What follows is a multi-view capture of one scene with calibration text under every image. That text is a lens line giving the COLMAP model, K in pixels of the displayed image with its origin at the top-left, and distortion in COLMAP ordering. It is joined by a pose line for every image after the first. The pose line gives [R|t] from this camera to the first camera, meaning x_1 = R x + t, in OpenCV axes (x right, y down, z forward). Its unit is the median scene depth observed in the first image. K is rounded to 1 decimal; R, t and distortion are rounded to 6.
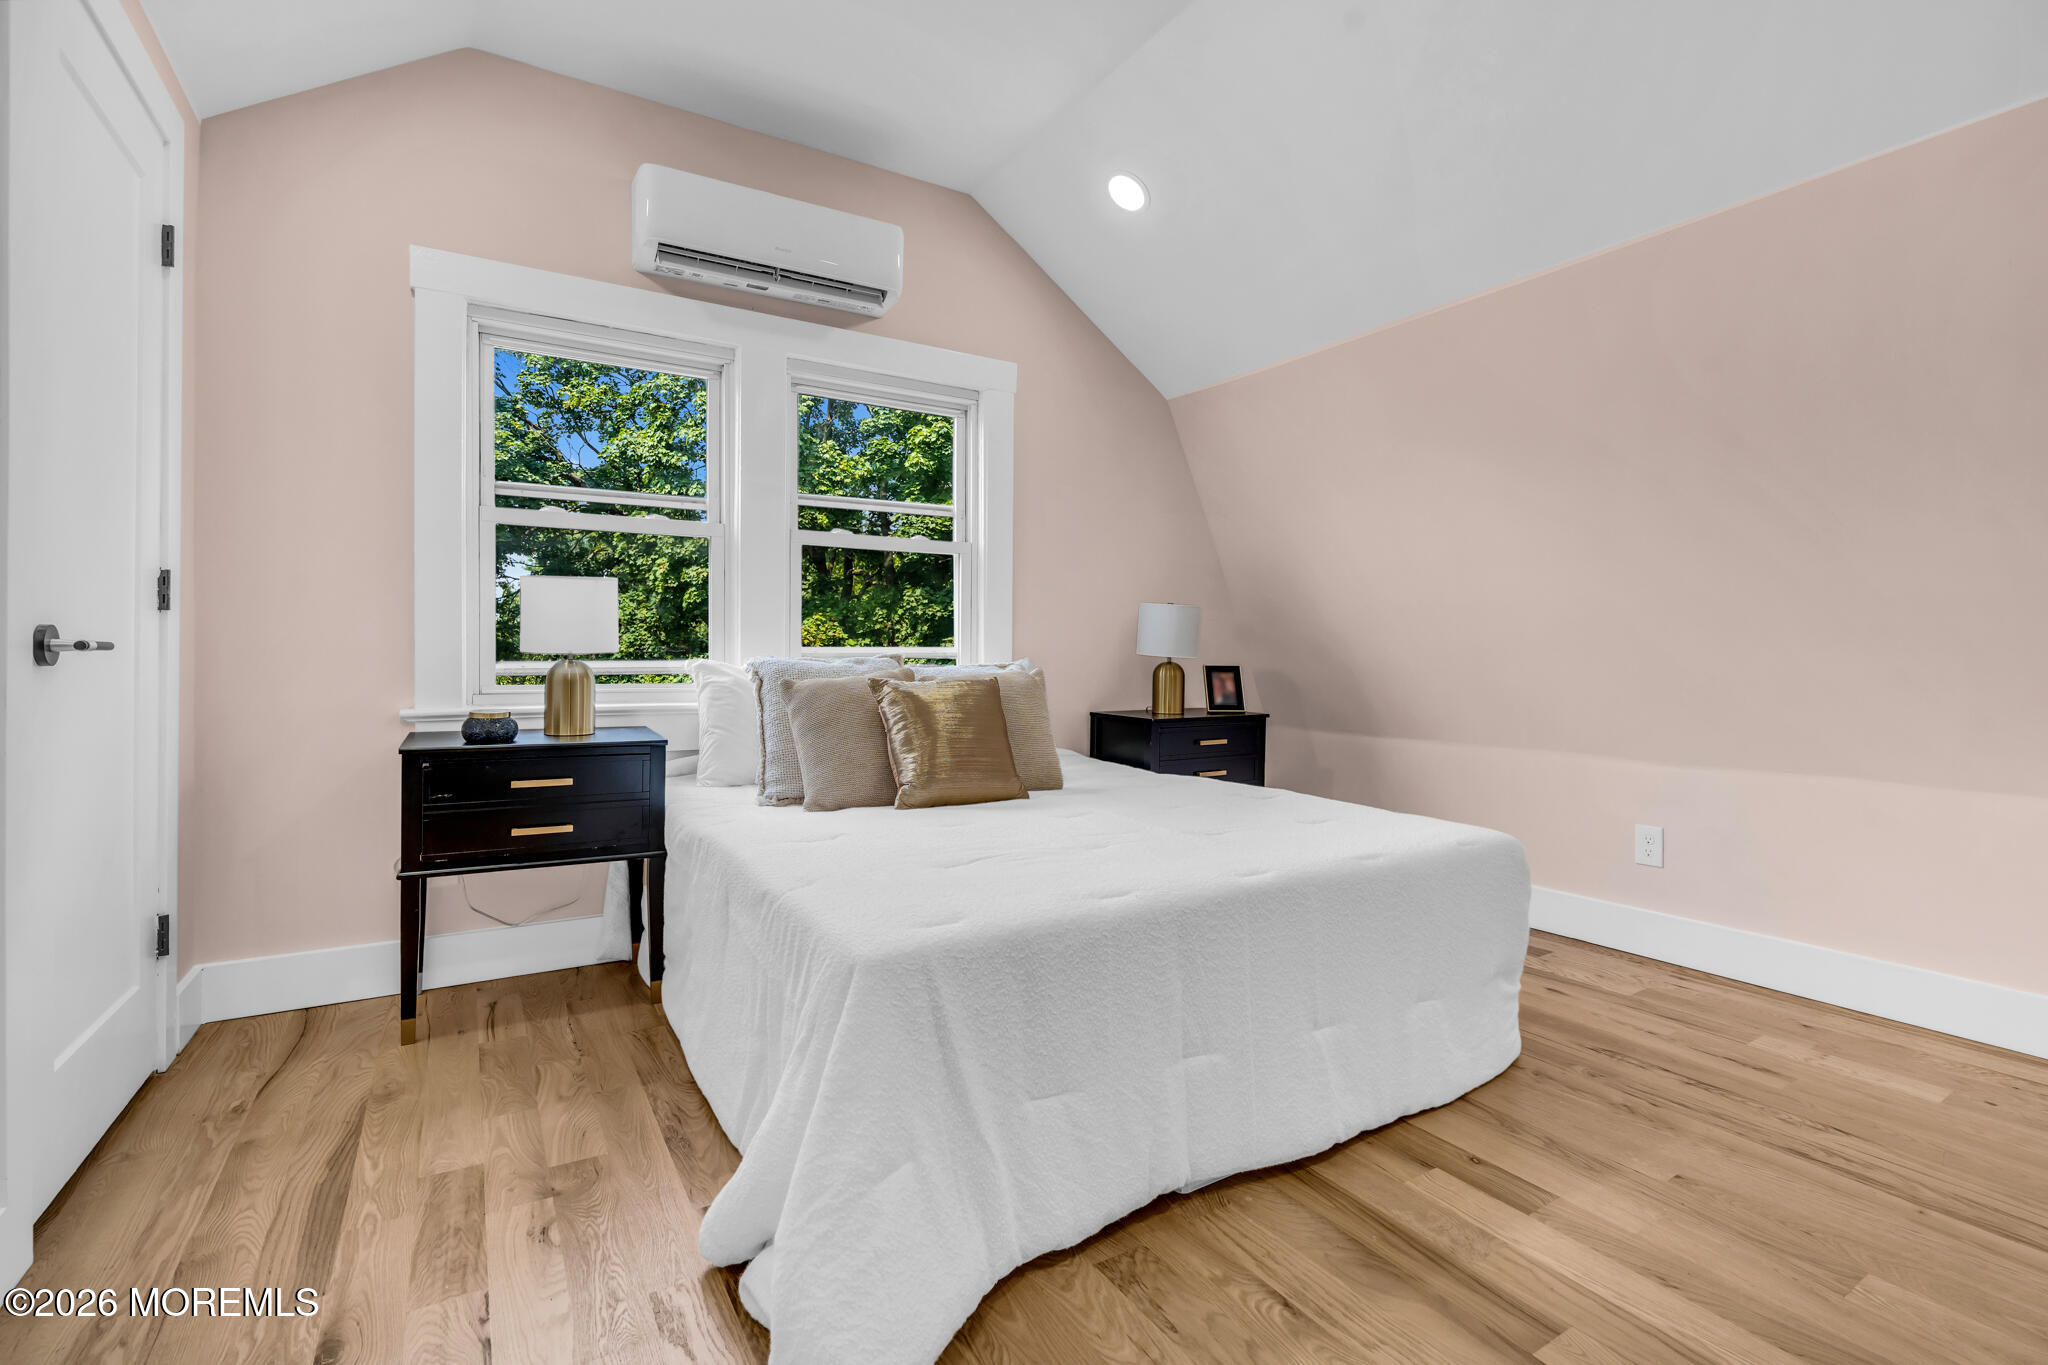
lens RADIAL K [[921.4, 0, 1048.9], [0, 921.4, 654.3], [0, 0, 1]] dist [-0.007929, 0.001031]
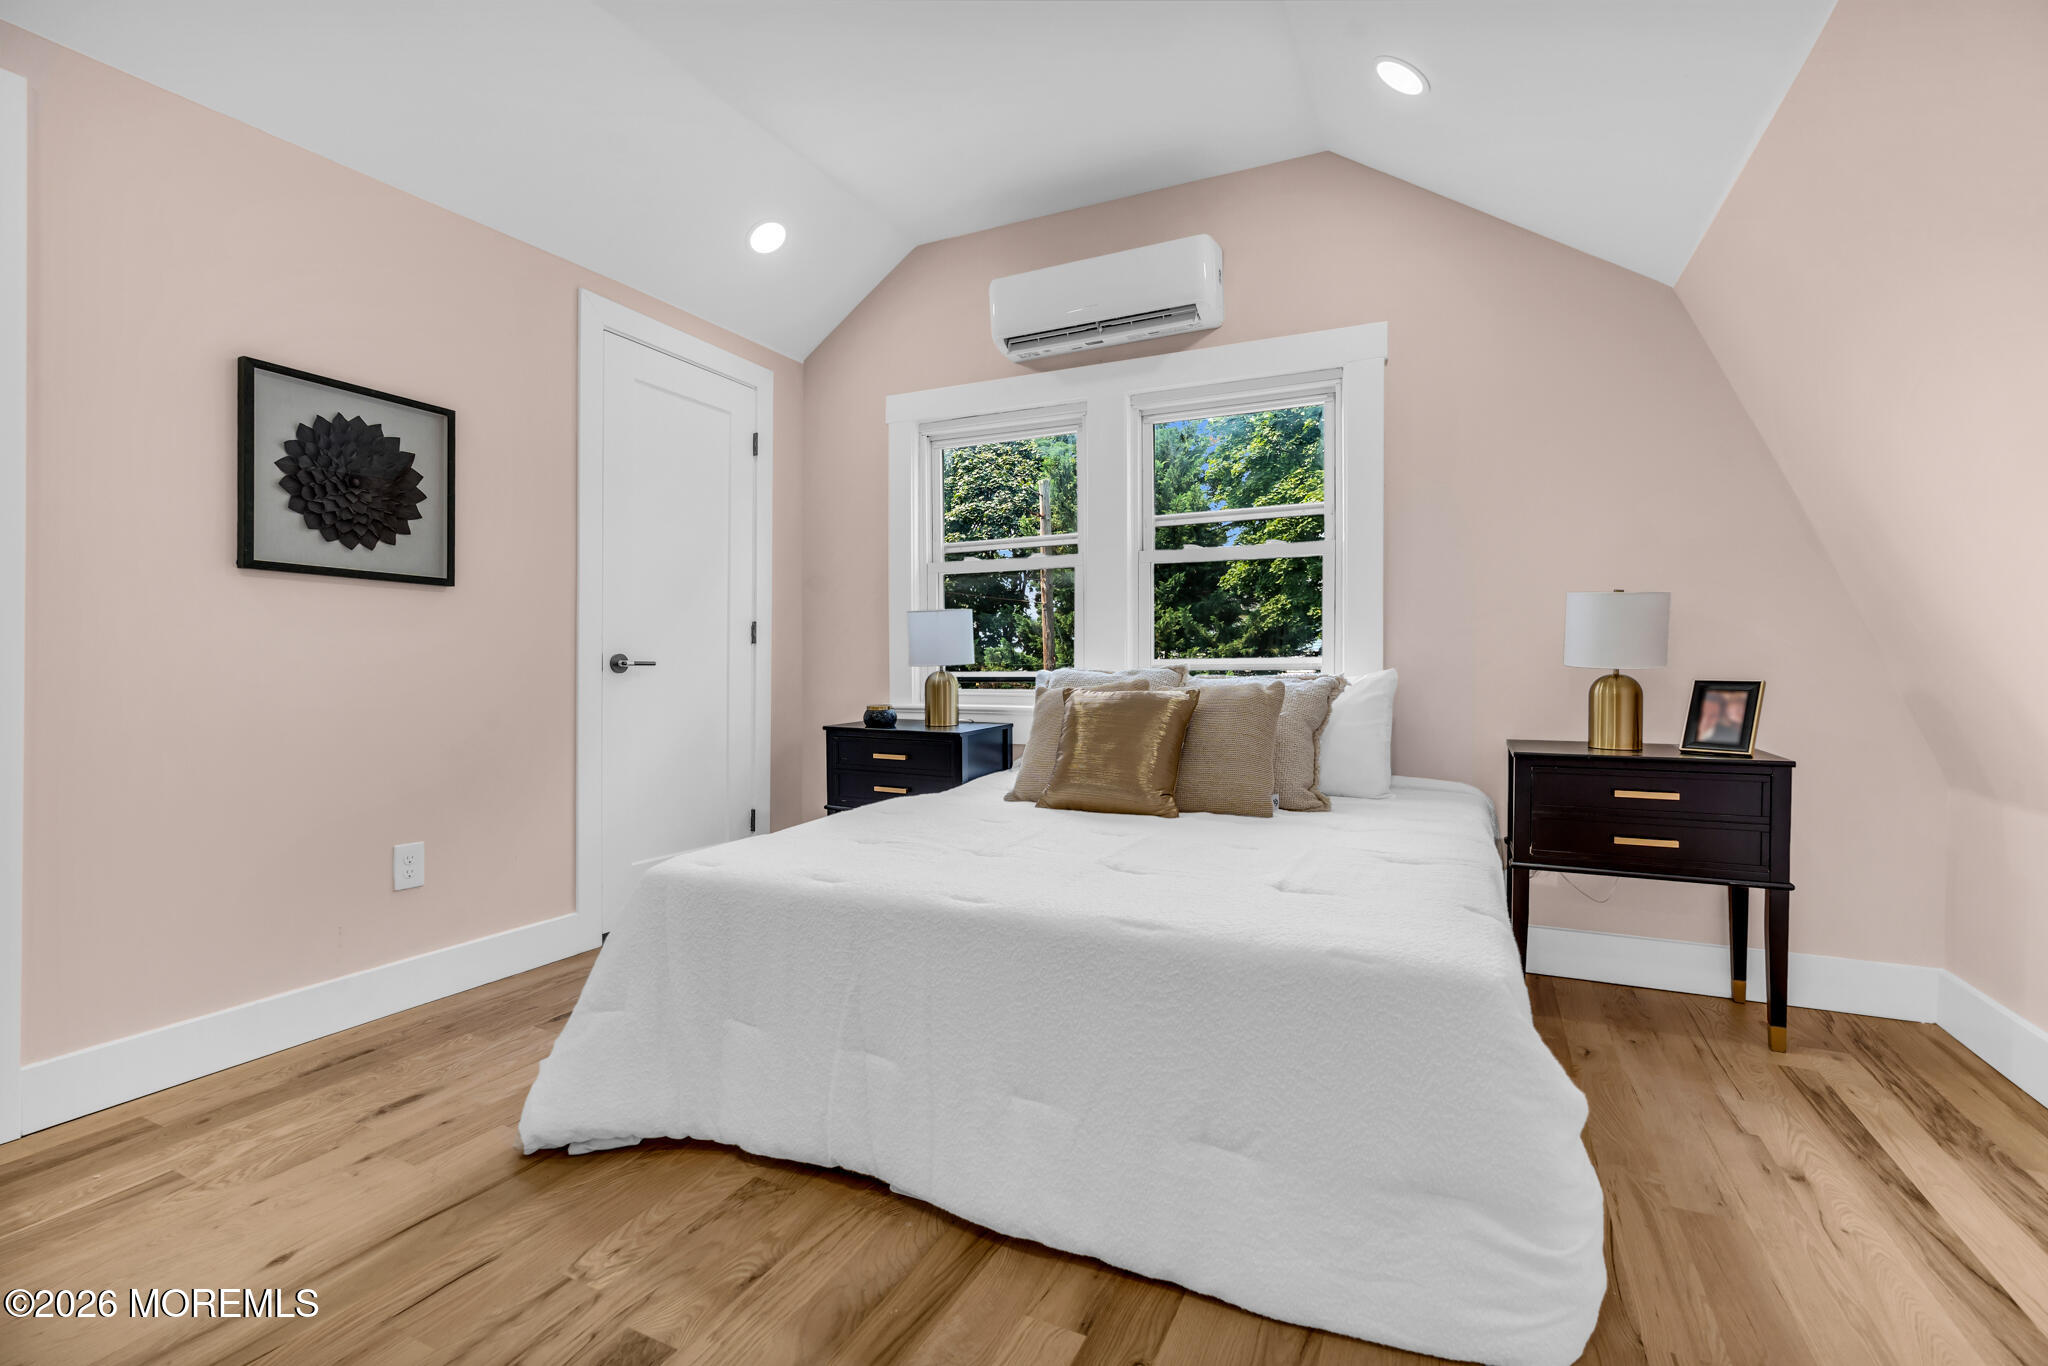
lens RADIAL K [[921.4, 0, 1021.4], [0, 921.4, 670.7], [0, 0, 1]] dist [-0.007929, 0.001031]
pose [[0.534104, -0.000239, -0.845418, 0.664979], [0.003284, 0.999993, 0.001792, 0.003652], [0.845412, -0.003733, 0.534101, 0.352185]]
